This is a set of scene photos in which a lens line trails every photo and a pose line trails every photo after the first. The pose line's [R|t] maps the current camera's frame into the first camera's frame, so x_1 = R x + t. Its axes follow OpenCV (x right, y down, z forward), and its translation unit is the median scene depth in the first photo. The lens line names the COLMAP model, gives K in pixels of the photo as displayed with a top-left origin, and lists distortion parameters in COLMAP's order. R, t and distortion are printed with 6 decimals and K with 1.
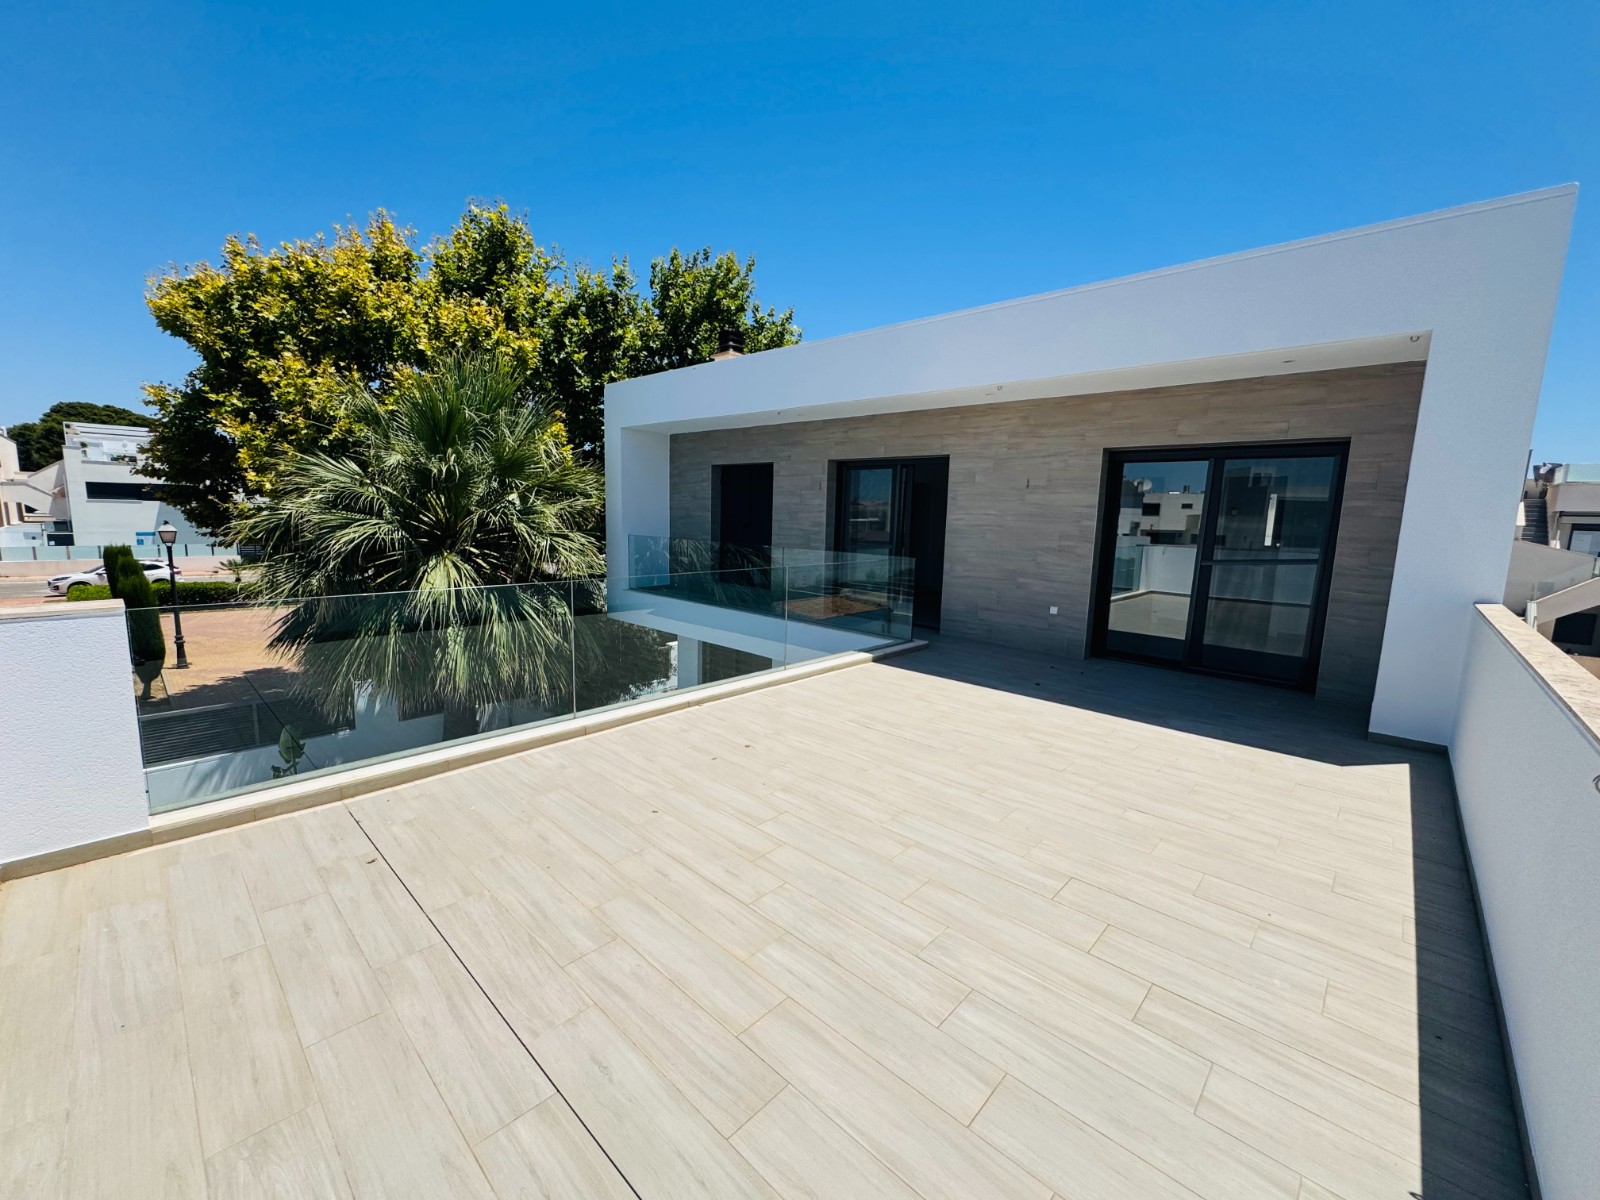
lens RADIAL K [[644.5, 0, 798.2], [0, 644.5, 600.6], [0, 0, 1]] dist [-0.001998, 0.000688]
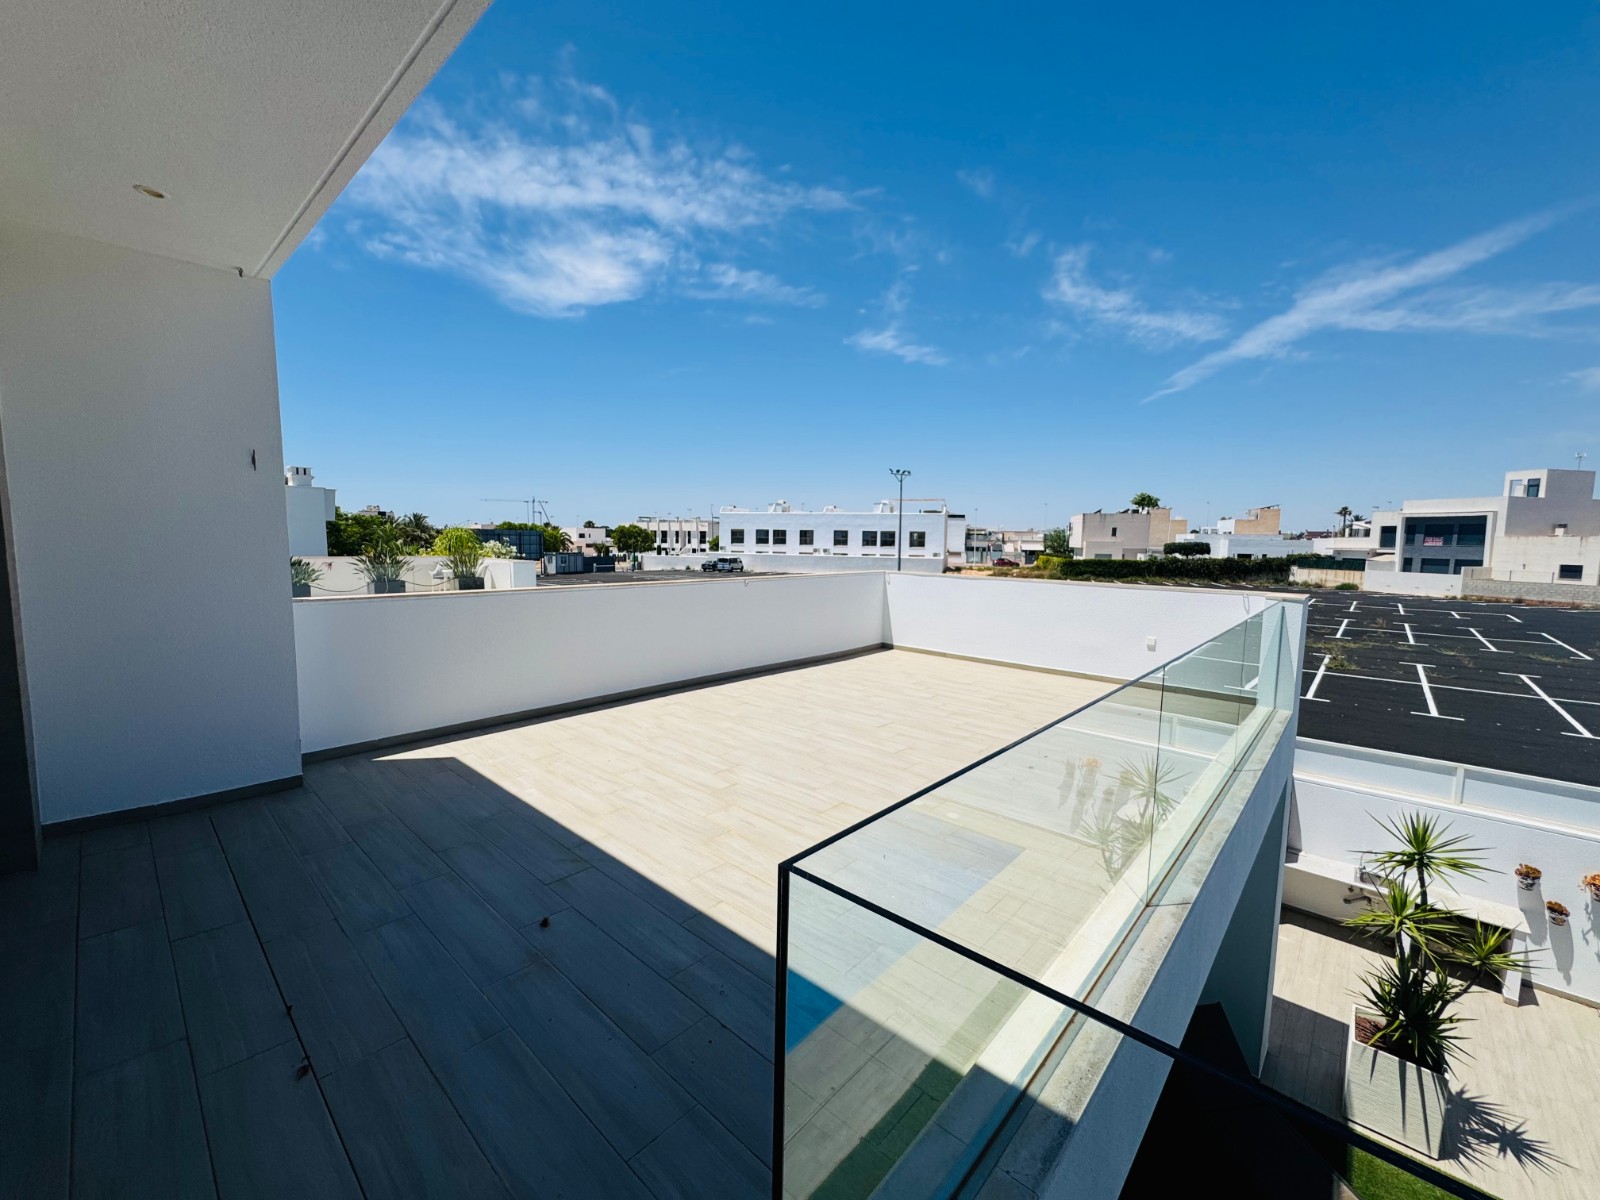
lens RADIAL K [[644.5, 0, 795.9], [0, 644.5, 594.7], [0, 0, 1]] dist [-0.001998, 0.000688]
pose [[-0.999020, -0.038452, -0.021907, 0.369047], [-0.042341, 0.974488, 0.220410, -0.280356], [0.012872, 0.221121, -0.975161, 2.200801]]
